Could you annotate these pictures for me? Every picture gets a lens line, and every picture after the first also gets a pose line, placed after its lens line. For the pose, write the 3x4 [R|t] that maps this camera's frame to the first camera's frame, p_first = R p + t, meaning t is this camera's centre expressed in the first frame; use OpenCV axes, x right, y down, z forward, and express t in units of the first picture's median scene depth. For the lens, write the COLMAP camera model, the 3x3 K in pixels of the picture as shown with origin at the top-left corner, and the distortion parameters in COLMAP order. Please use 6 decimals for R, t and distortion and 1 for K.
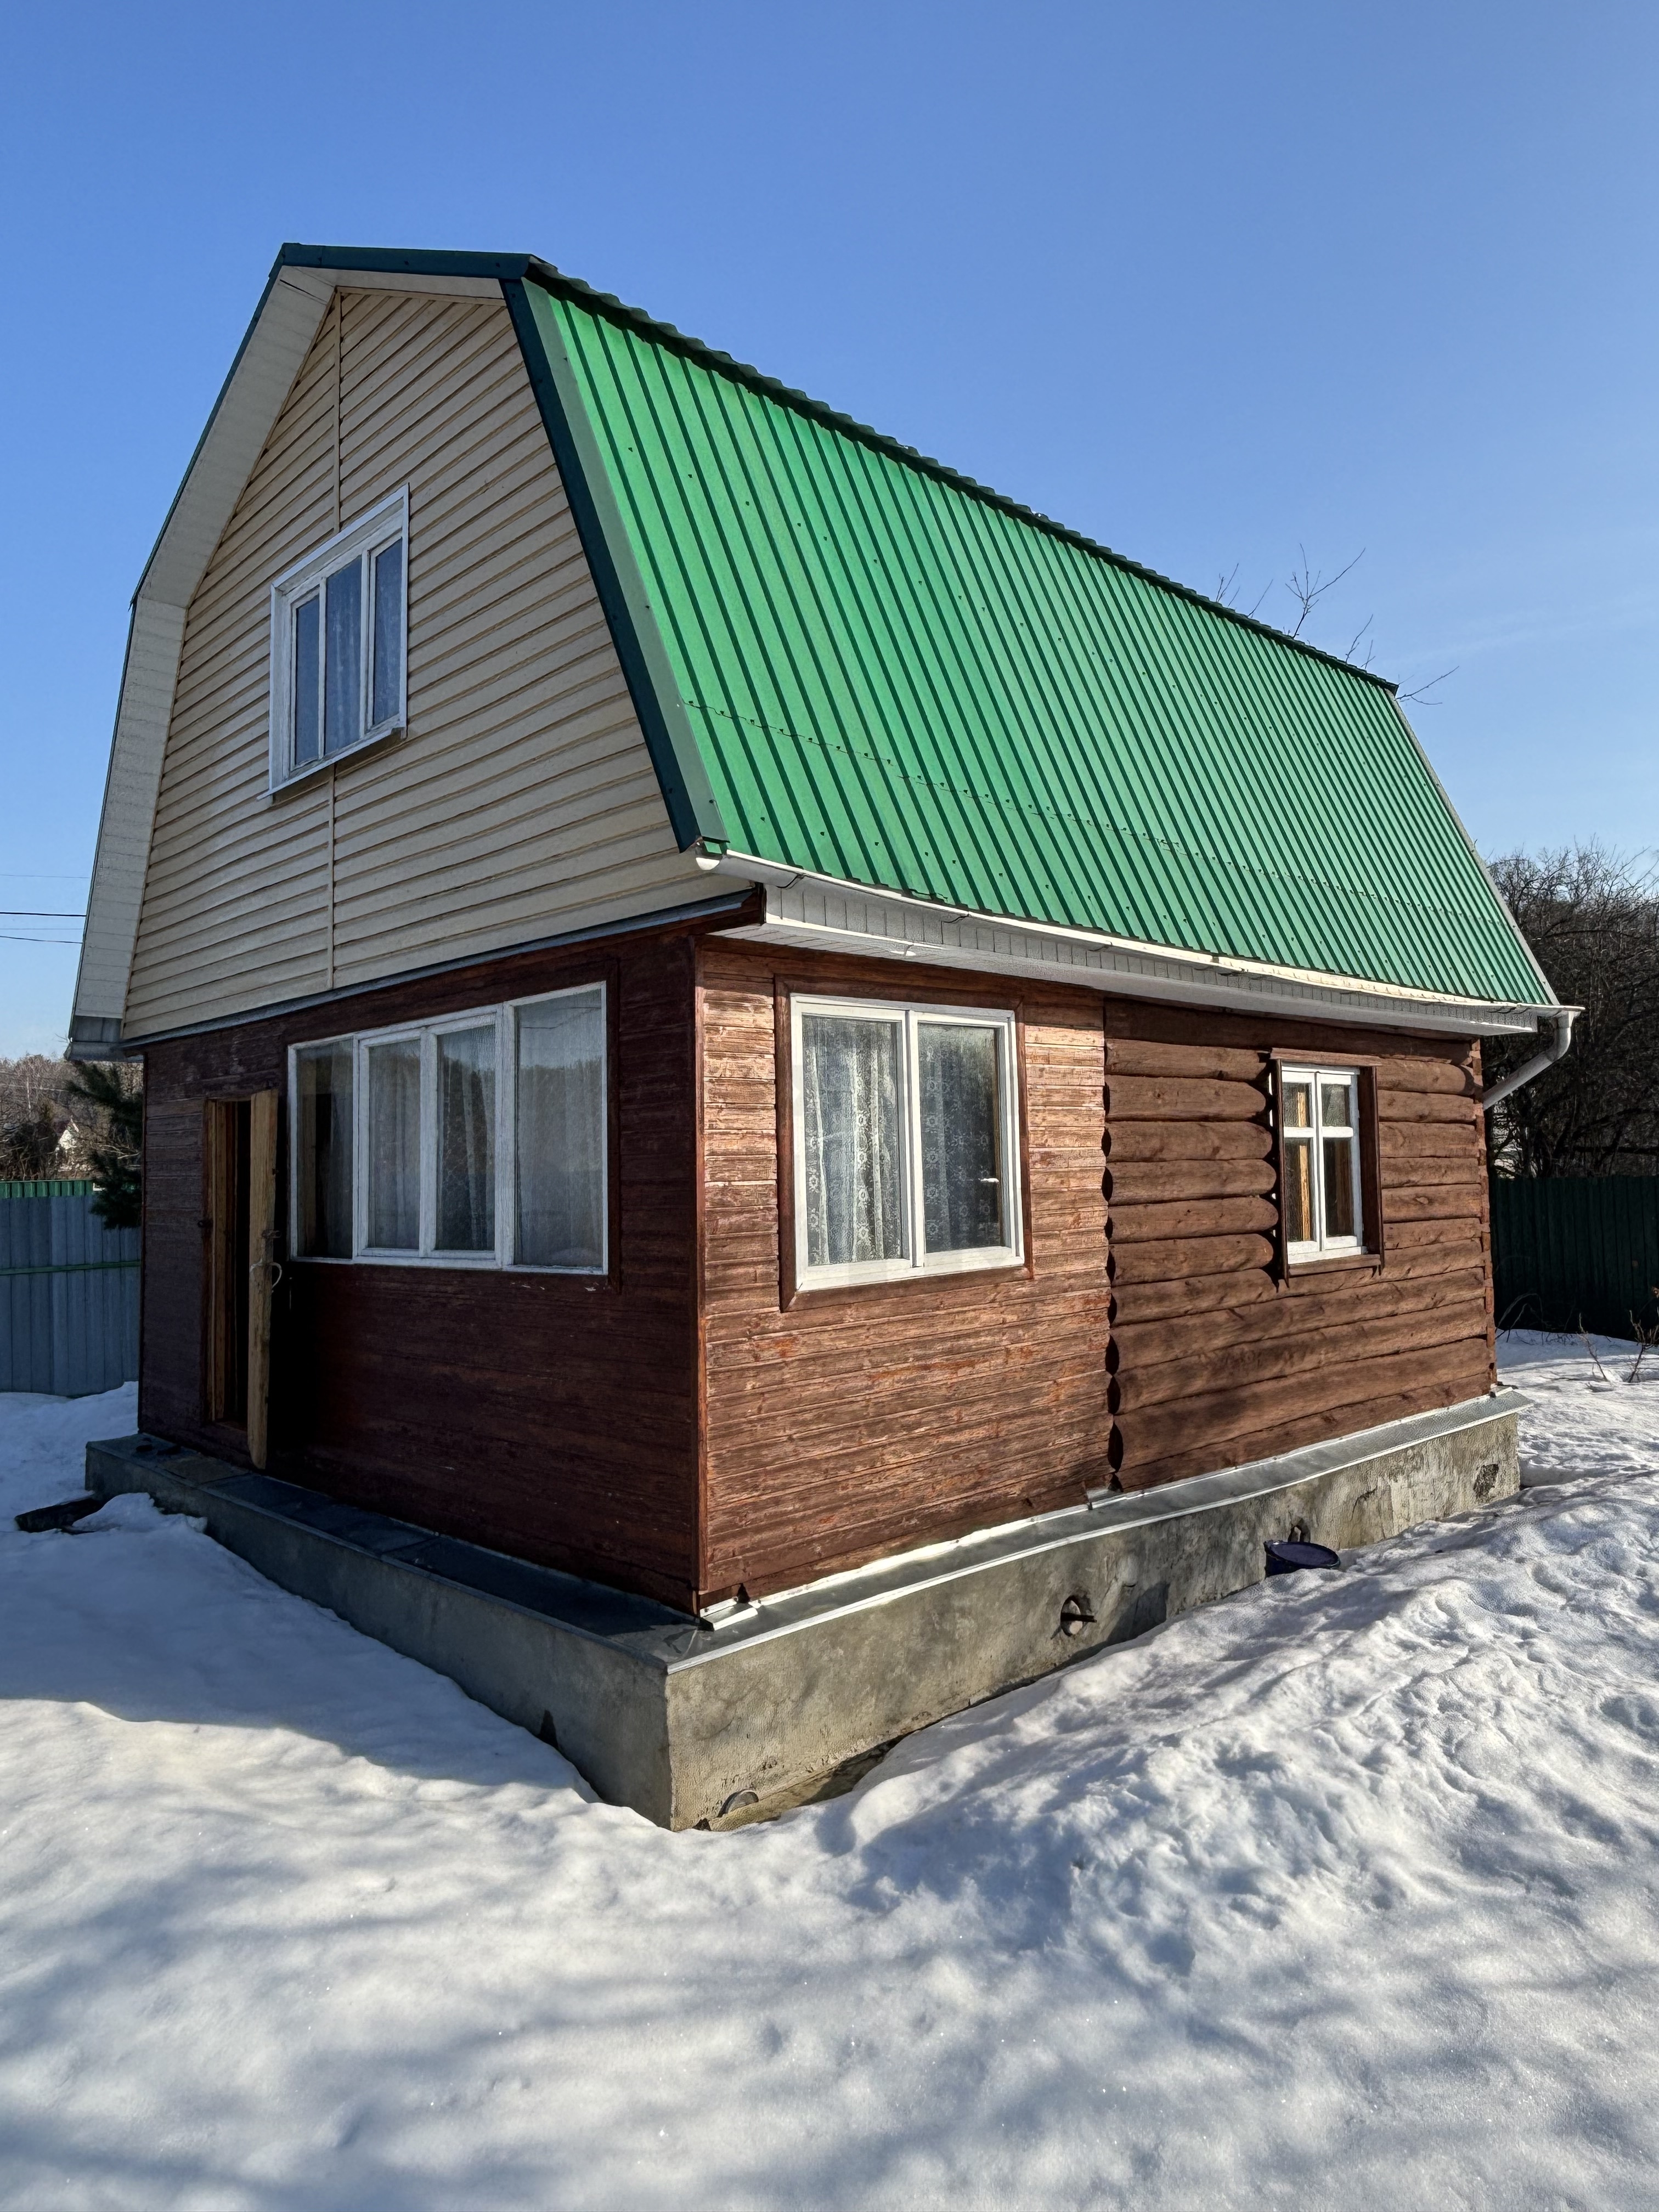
lens RADIAL K [[1431.9, 0, 829.5], [0, 1431.9, 1106.0], [0, 0, 1]] dist [0.061172, -0.083723]
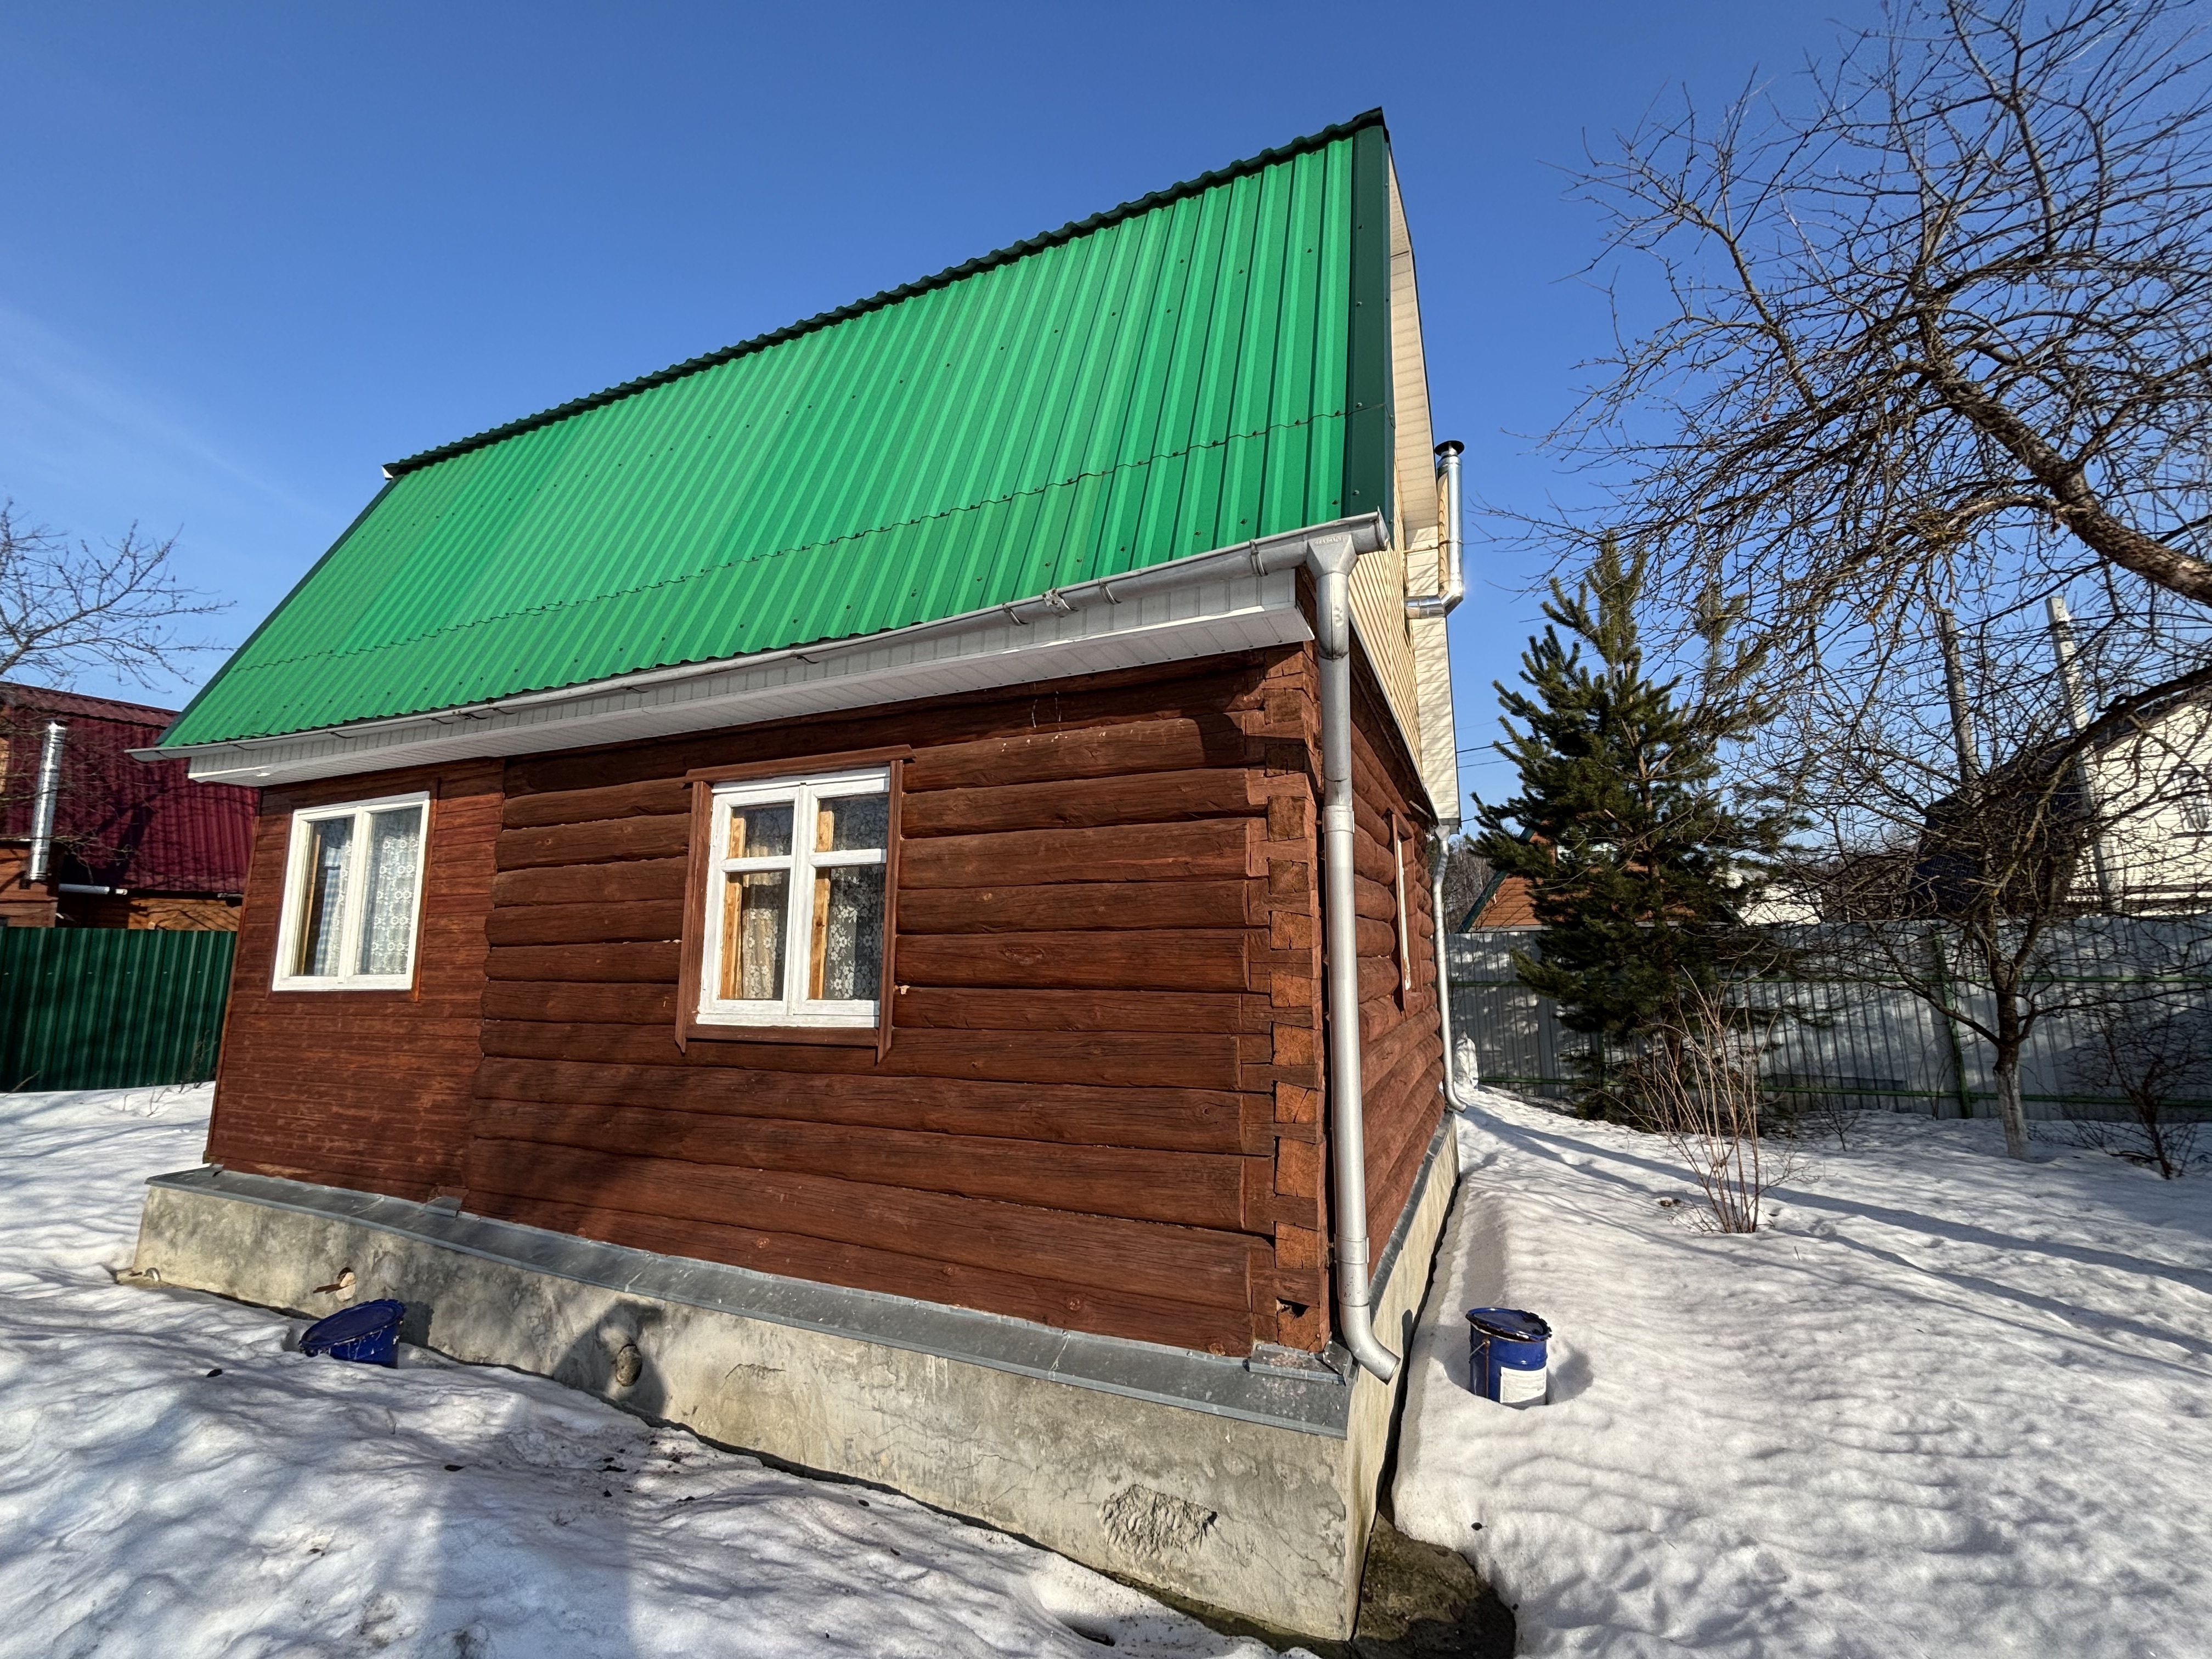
lens RADIAL K [[894.4, 0, 1106.3], [0, 894.4, 829.0], [0, 0, 1]] dist [-0.001264, -0.000333]
pose [[0.381277, -0.110976, -0.917775, 0.890722], [0.039822, 0.993819, -0.103628, 0.060968], [0.923603, 0.002963, 0.383340, 1.022556]]
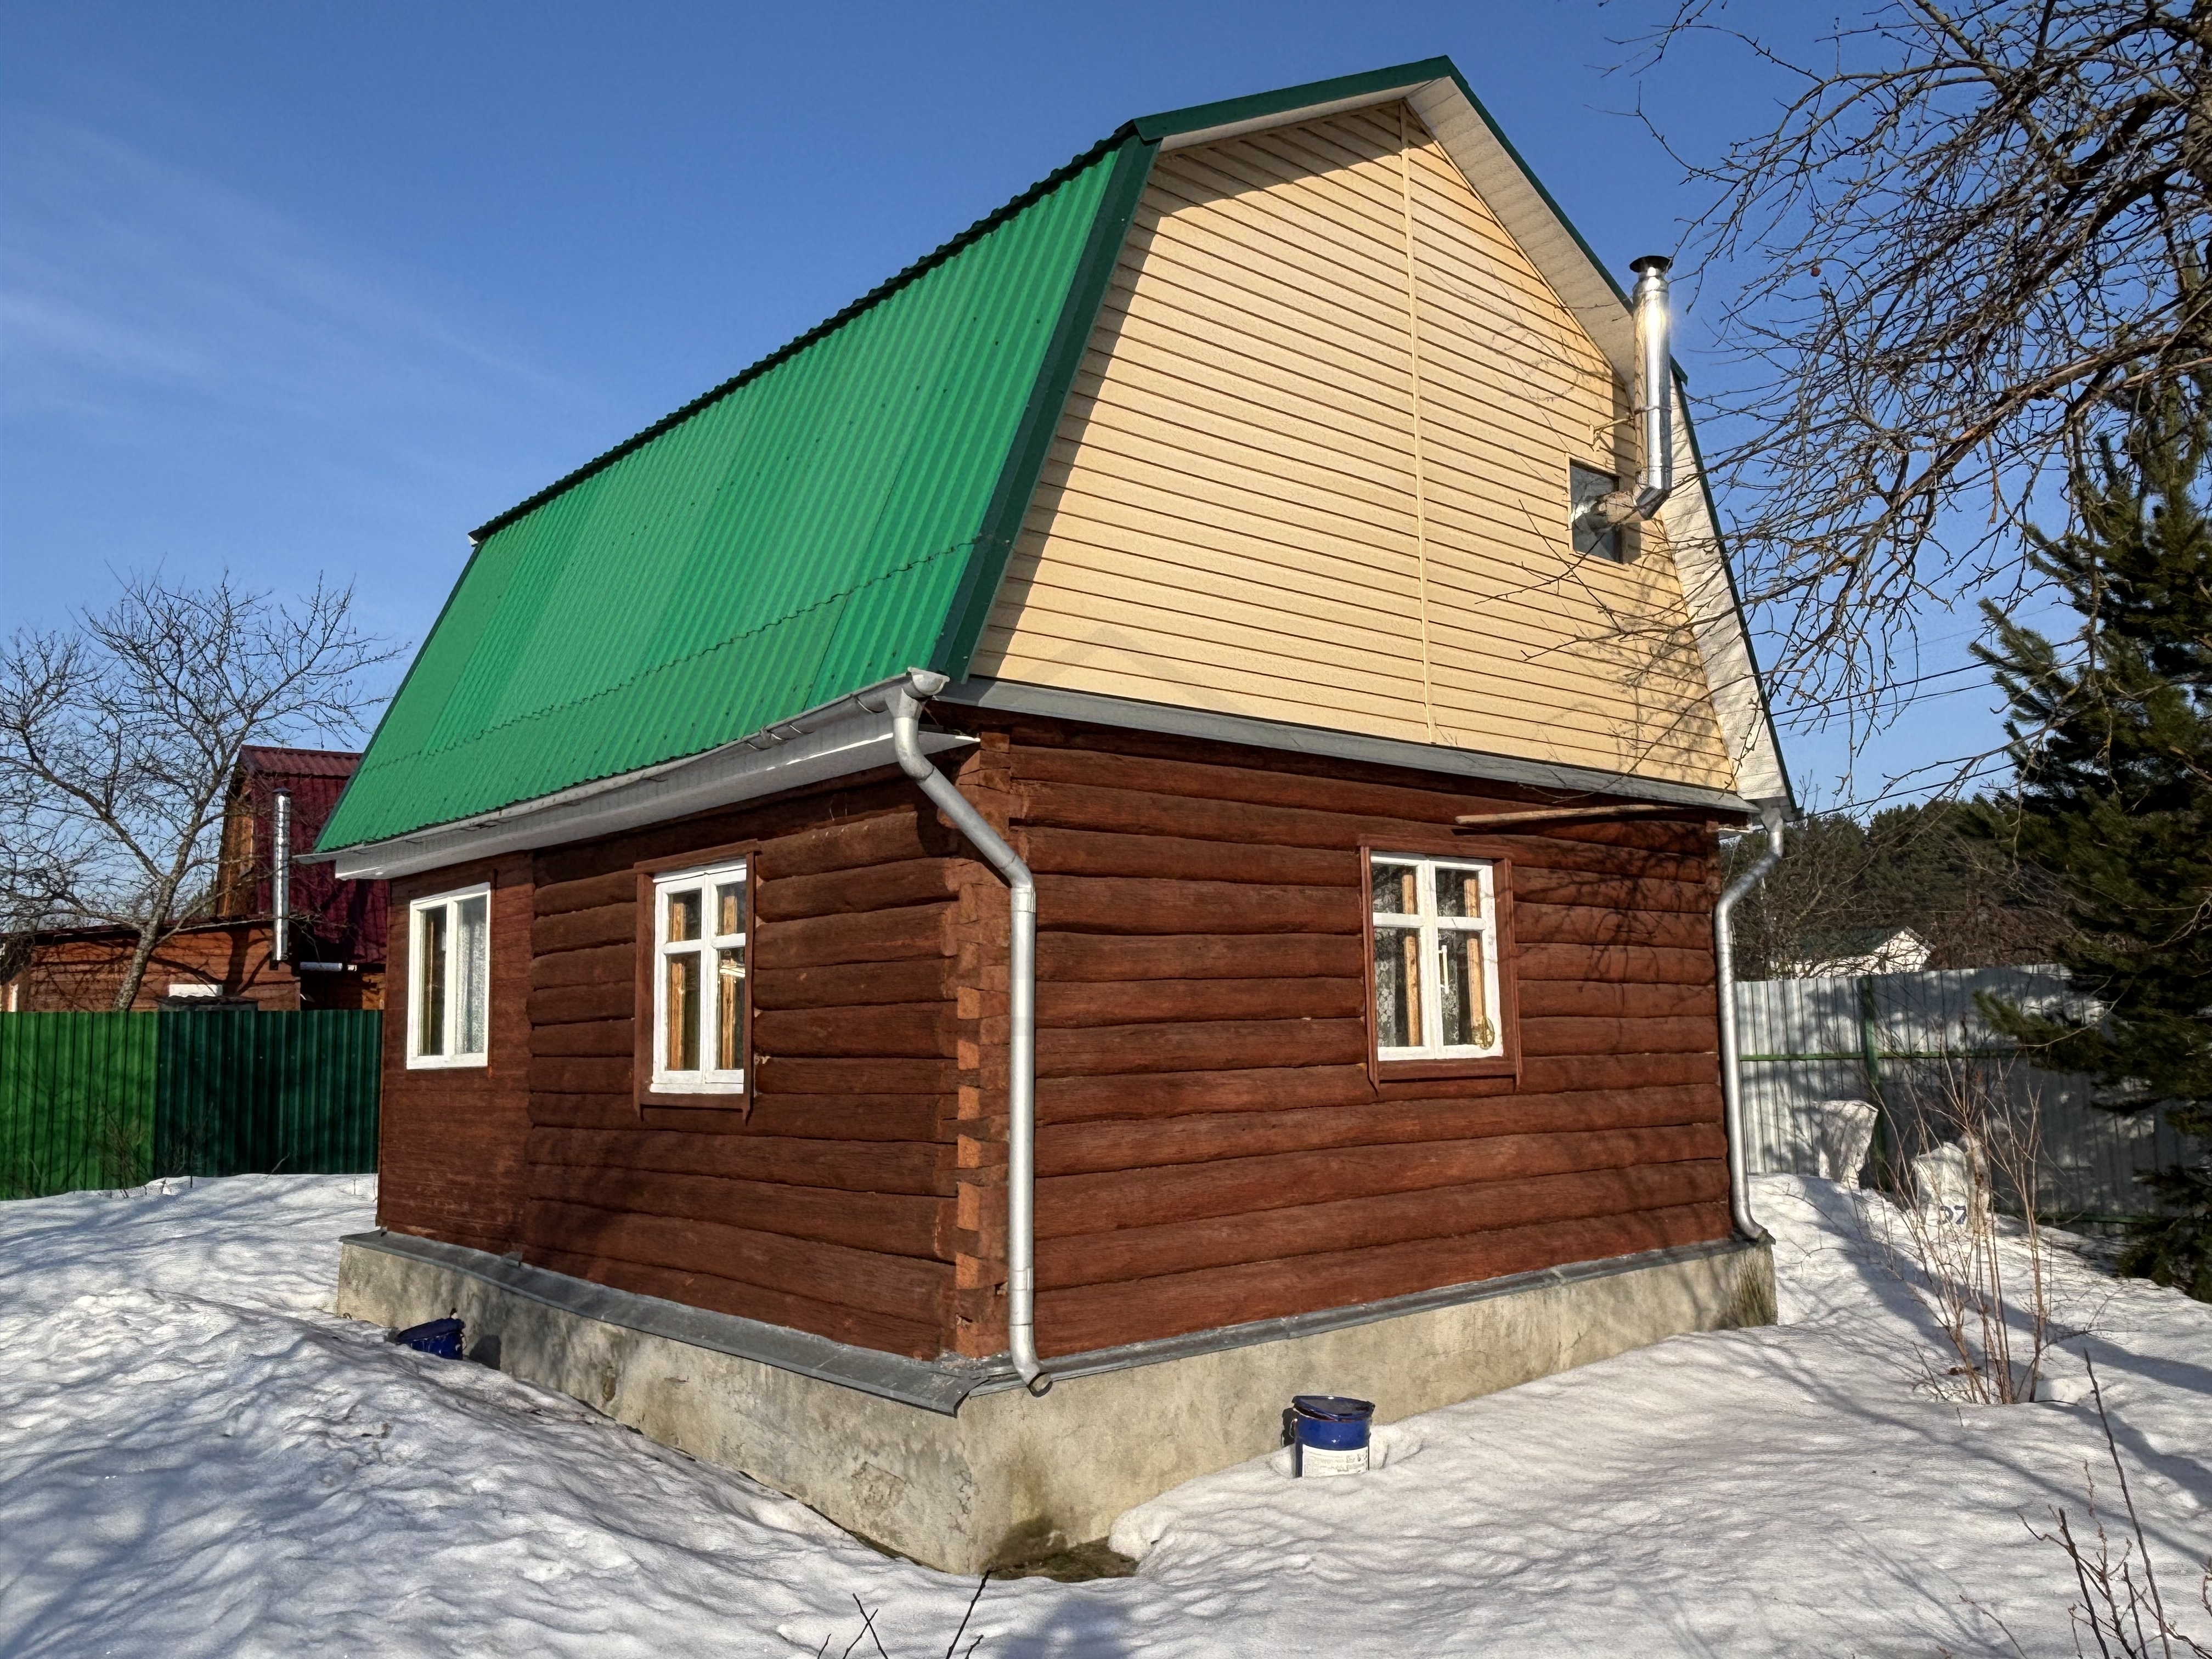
lens RADIAL K [[1649.3, 0, 1115.3], [0, 1649.3, 835.9], [0, 0, 1]] dist [0.072861, -0.145625]
pose [[-0.047454, -0.090995, -0.994720, 1.384011], [0.071669, 0.992965, -0.094254, 0.068050], [0.996299, -0.075764, -0.040598, 1.361754]]
